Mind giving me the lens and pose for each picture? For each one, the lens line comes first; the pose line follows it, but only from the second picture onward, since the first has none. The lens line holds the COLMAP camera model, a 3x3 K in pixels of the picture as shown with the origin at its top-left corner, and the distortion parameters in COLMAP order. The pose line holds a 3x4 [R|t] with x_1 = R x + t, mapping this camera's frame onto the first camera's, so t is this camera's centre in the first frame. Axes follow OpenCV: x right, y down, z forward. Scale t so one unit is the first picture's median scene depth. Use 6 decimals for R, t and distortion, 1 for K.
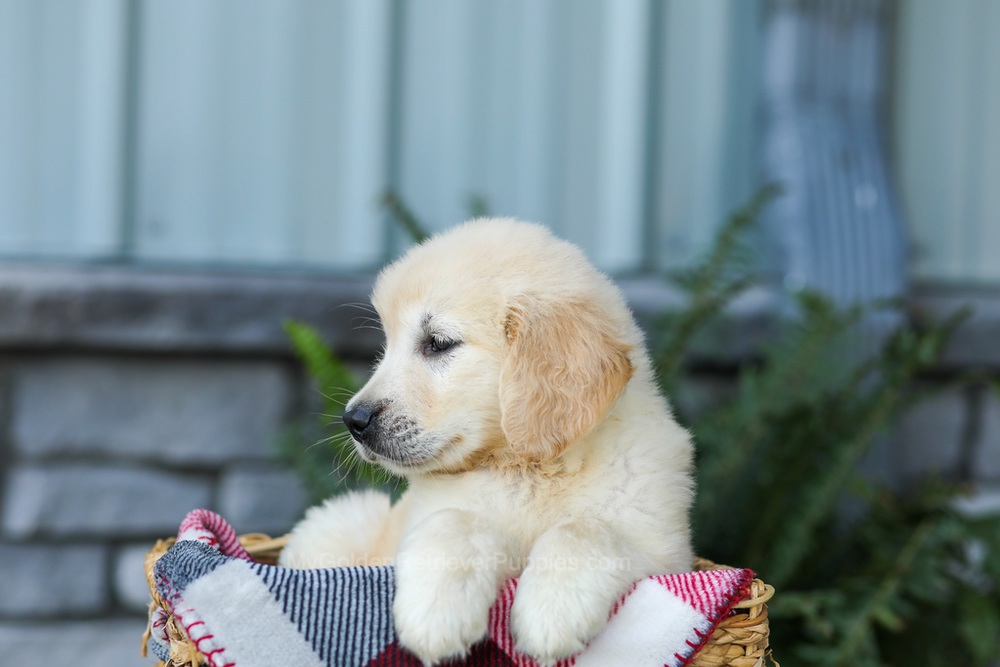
lens RADIAL K [[2657.1, 0, 497.6], [0, 2657.1, 358.2], [0, 0, 1]] dist [0.001422, 0.566107]
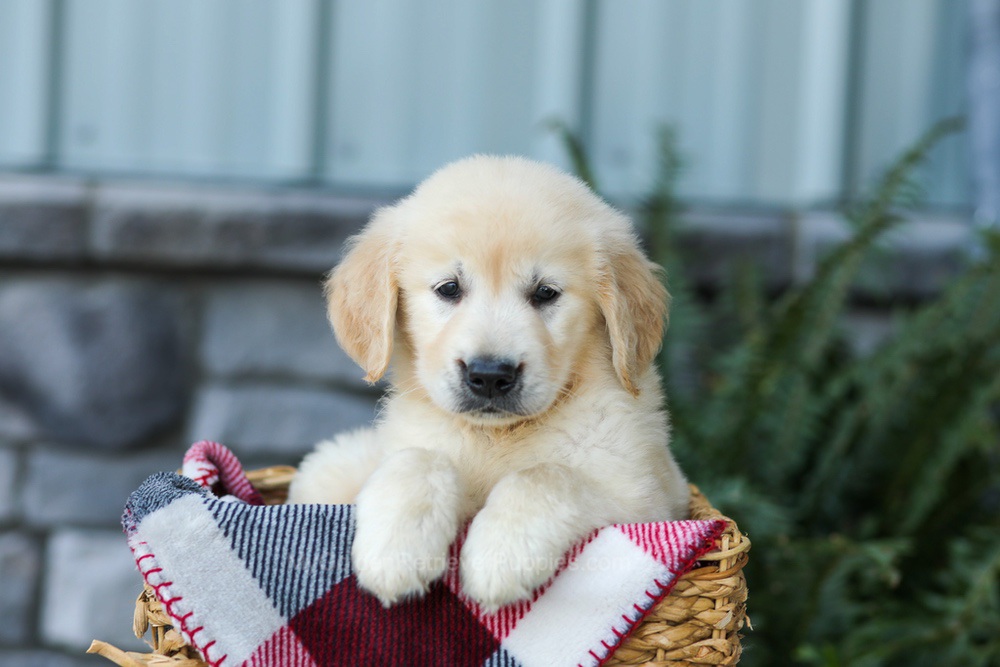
lens RADIAL K [[2657.6, 0, 503.3], [0, 2657.6, 332.6], [0, 0, 1]] dist [0.025841, 0.383012]
pose [[0.988564, 0.024696, -0.148766, 0.165274], [-0.021423, 0.999493, 0.023563, -0.011281], [0.149273, -0.020107, 0.988592, 0.025715]]
